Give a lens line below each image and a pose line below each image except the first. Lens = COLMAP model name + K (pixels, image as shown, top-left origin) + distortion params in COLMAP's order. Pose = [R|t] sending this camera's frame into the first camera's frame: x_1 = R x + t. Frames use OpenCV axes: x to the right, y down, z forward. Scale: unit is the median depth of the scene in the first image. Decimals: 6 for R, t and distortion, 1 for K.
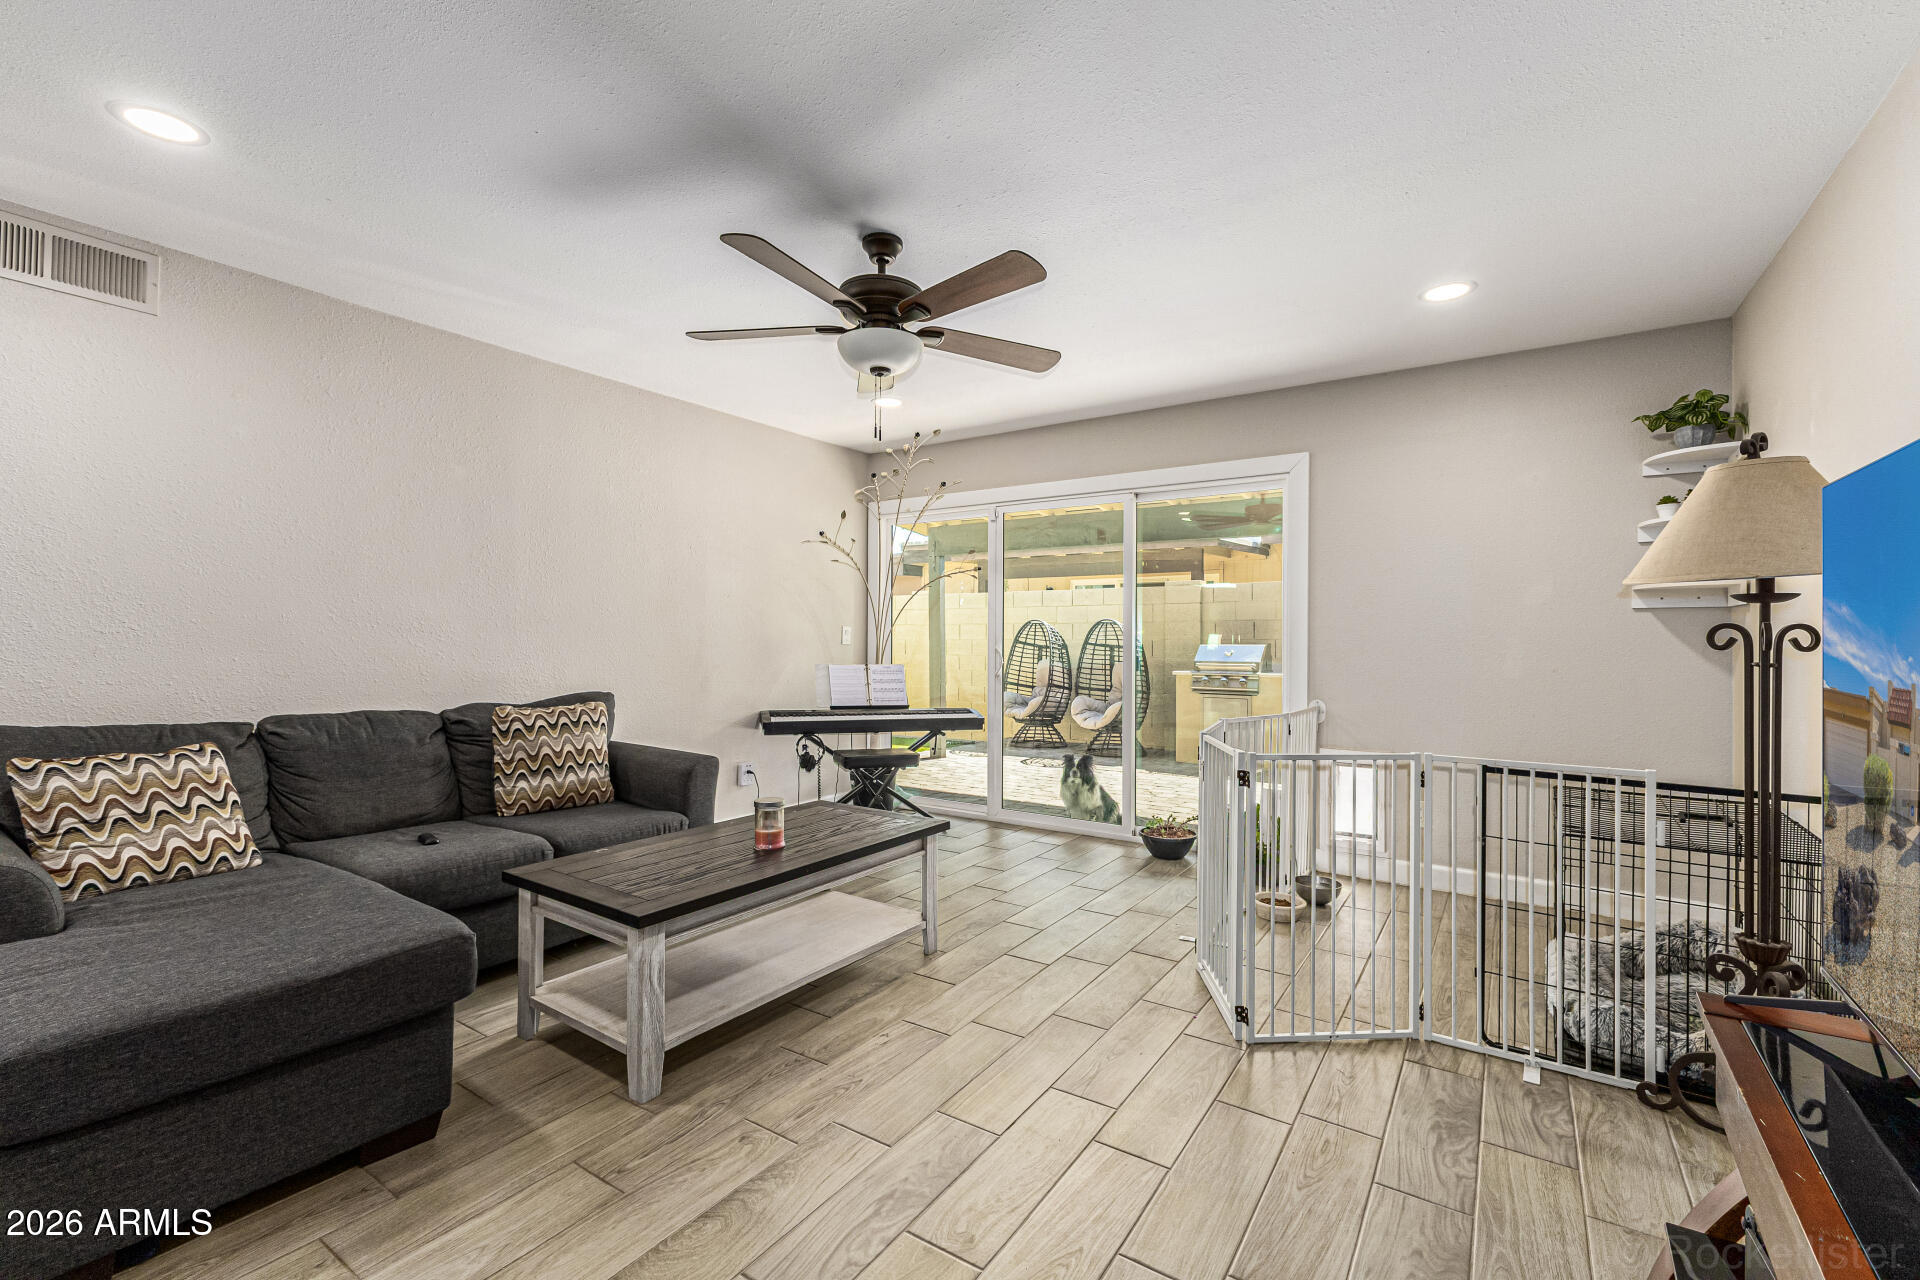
lens RADIAL K [[834.2, 0, 975.0], [0, 834.2, 631.7], [0, 0, 1]] dist [0.009157, -0.000806]
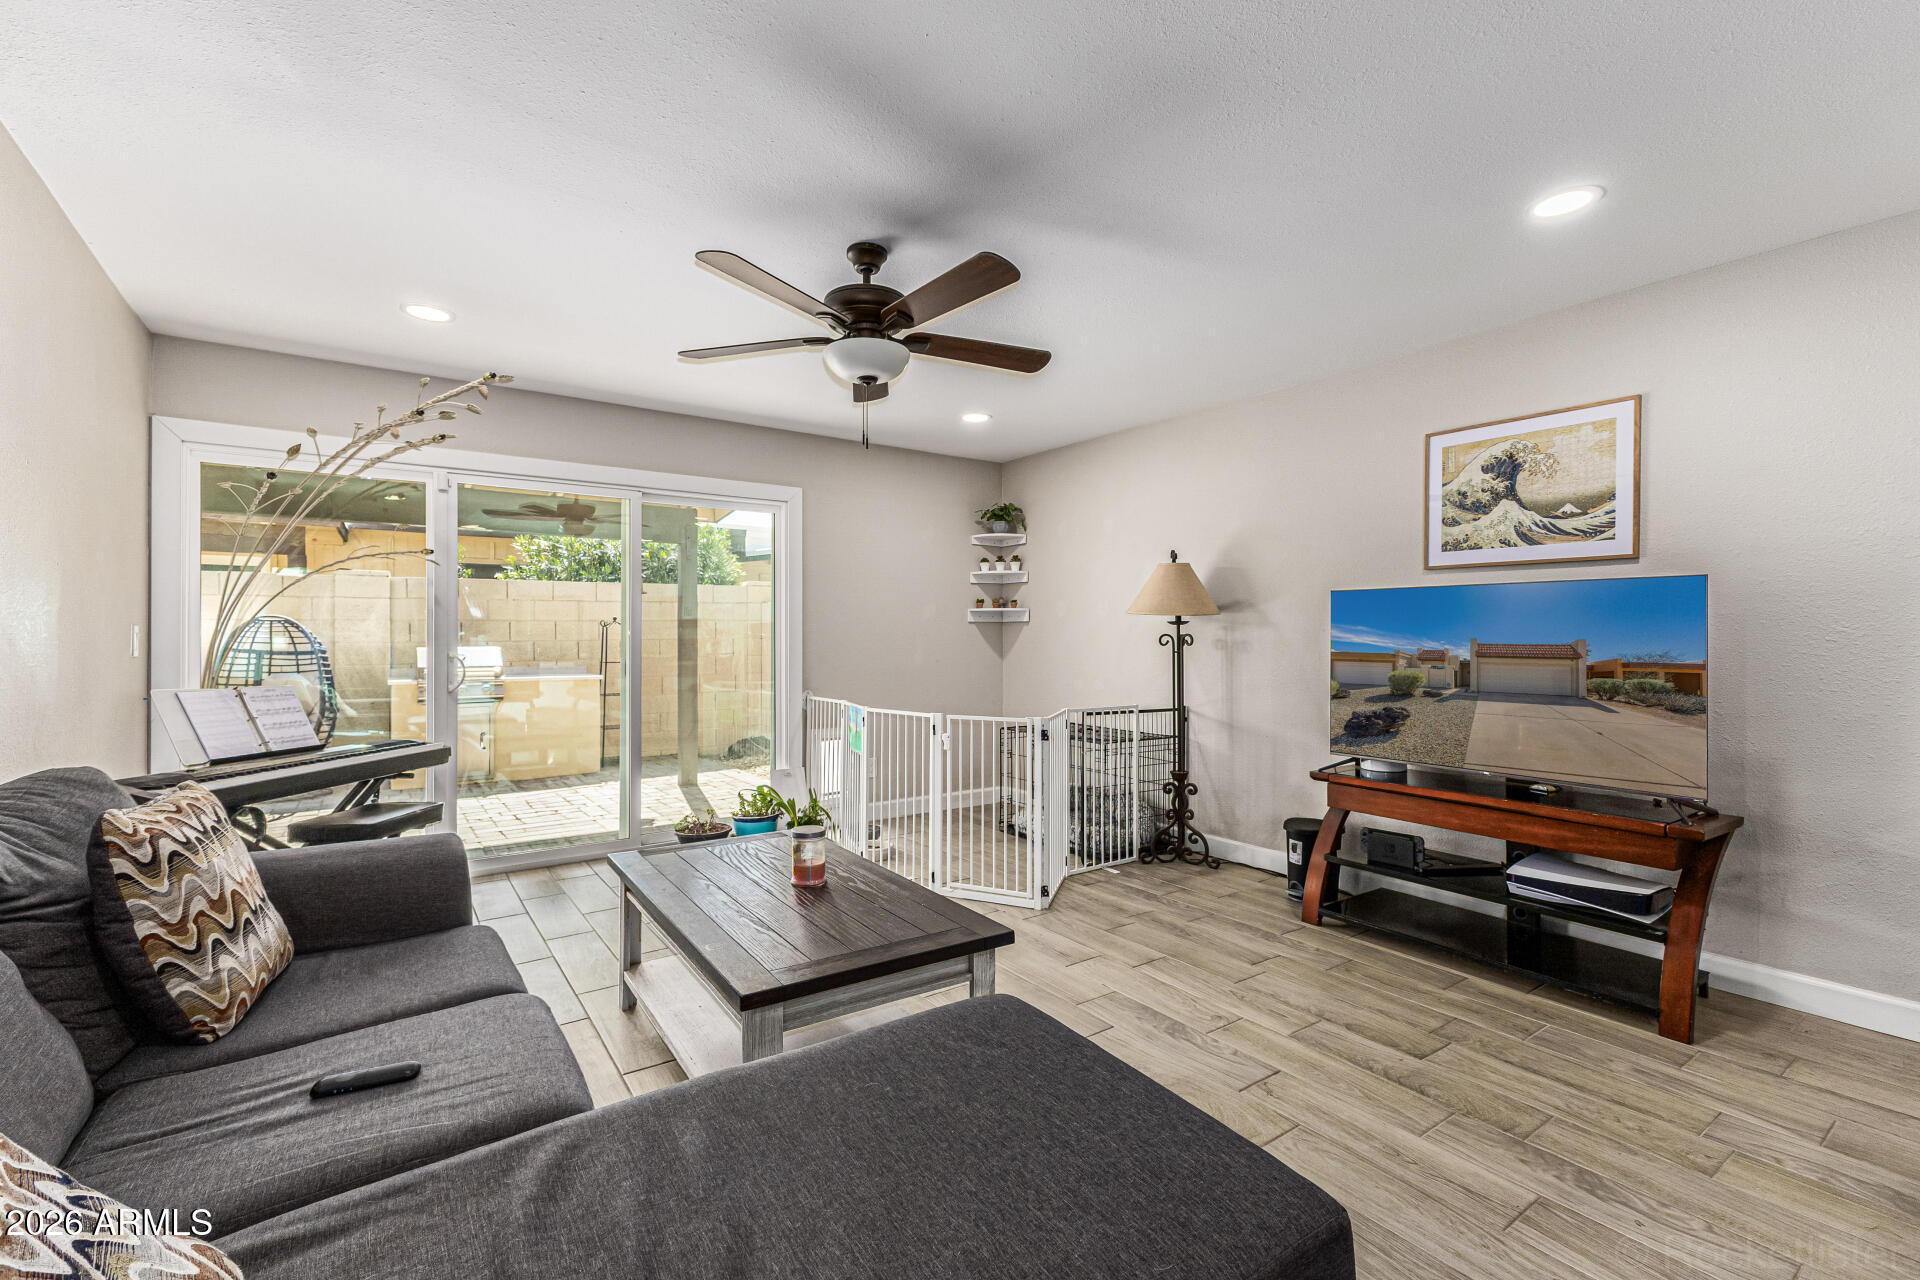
lens RADIAL K [[834.2, 0, 956.0], [0, 834.2, 637.3], [0, 0, 1]] dist [0.009157, -0.000806]
pose [[0.356876, -0.002239, 0.934149, -0.847449], [-0.005001, 0.999978, 0.004307, -0.004876], [-0.934138, -0.006209, 0.356857, 0.453094]]
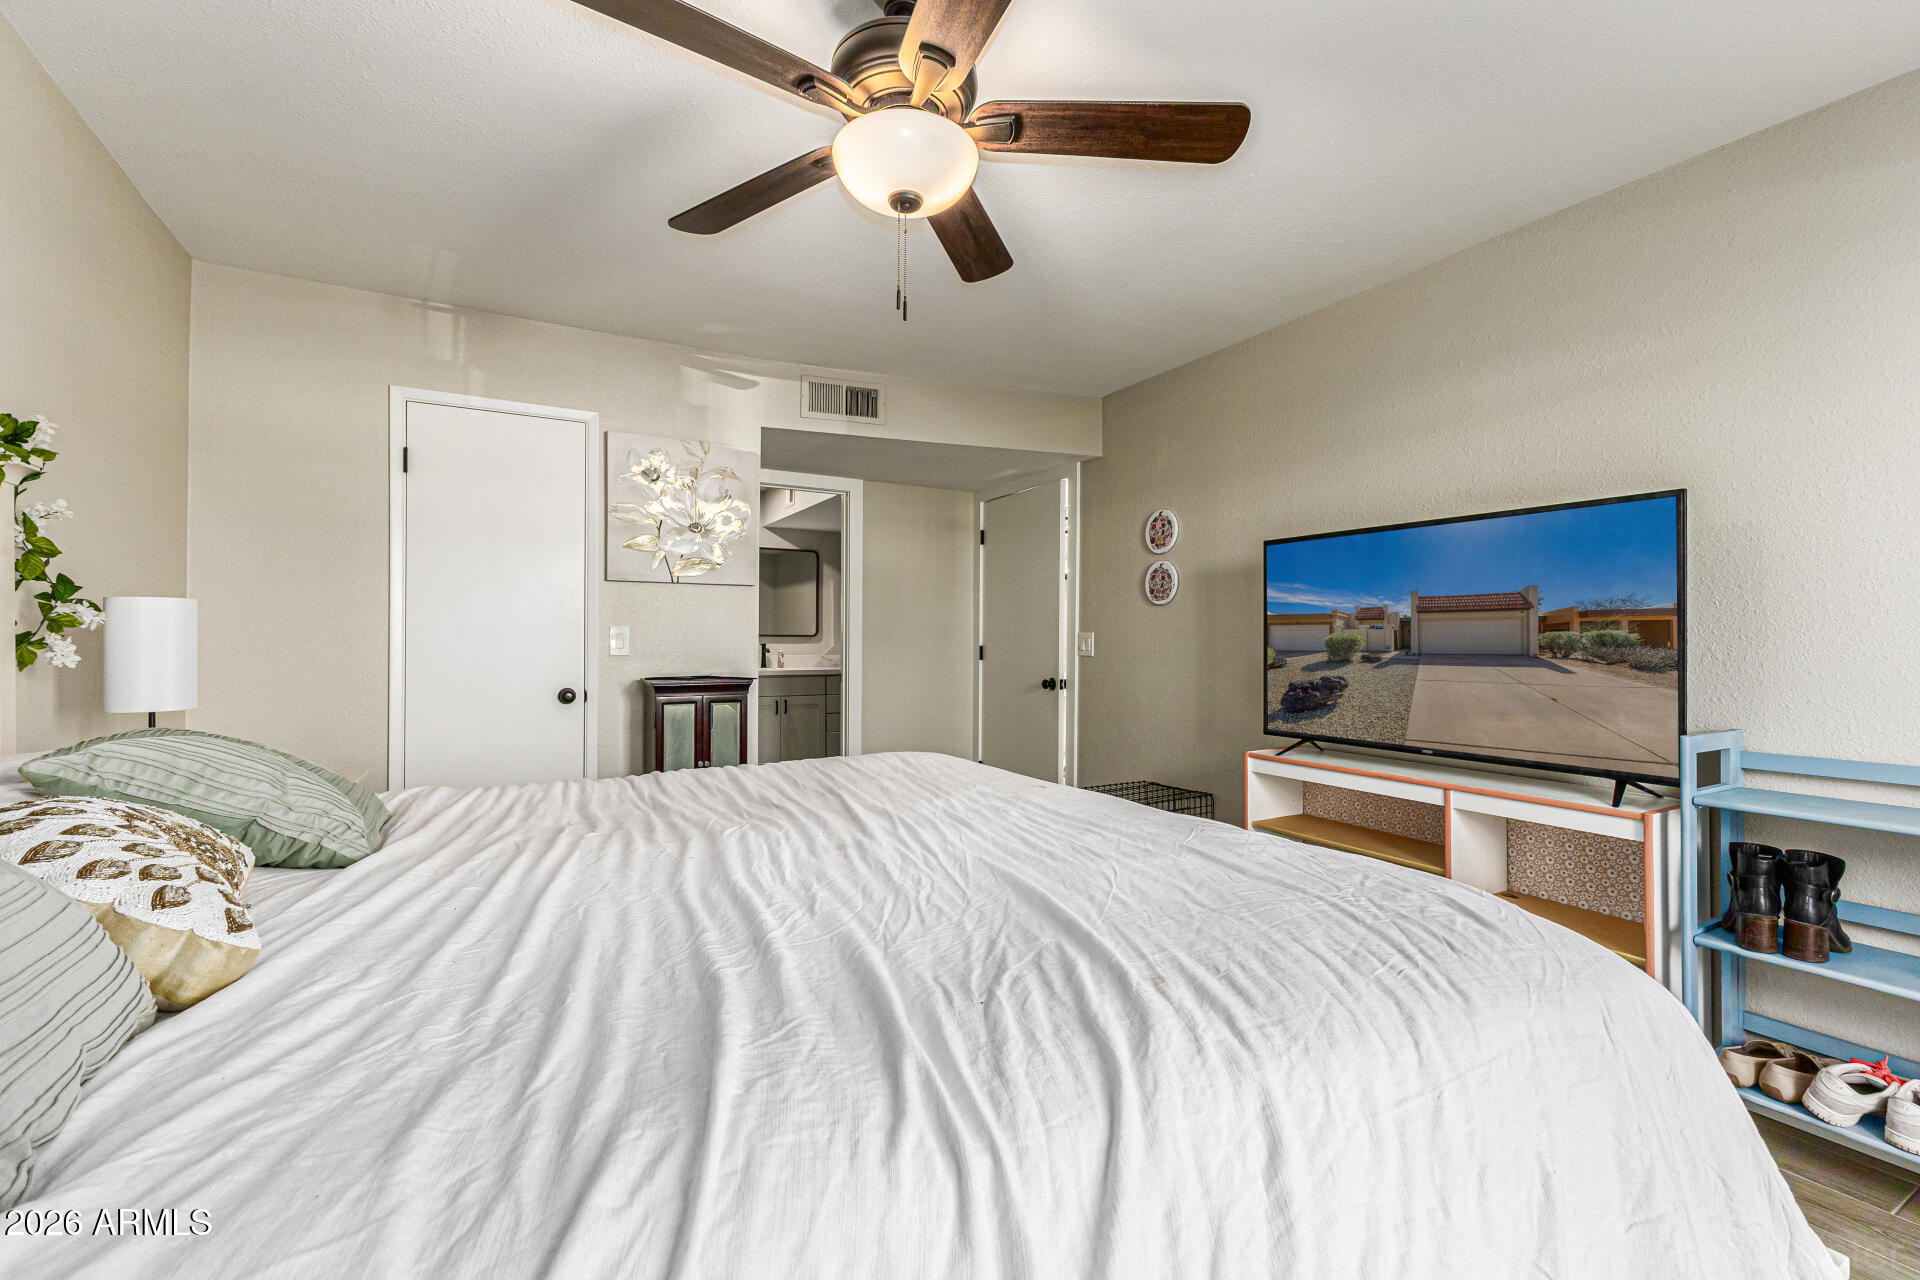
lens RADIAL K [[834.2, 0, 949.1], [0, 834.2, 638.9], [0, 0, 1]] dist [0.009157, -0.000806]
pose [[0.446971, -0.000579, 0.894548, -0.652731], [-0.001625, 0.999998, 0.001459, 0.045901], [-0.894547, -0.002106, 0.446969, 0.273094]]
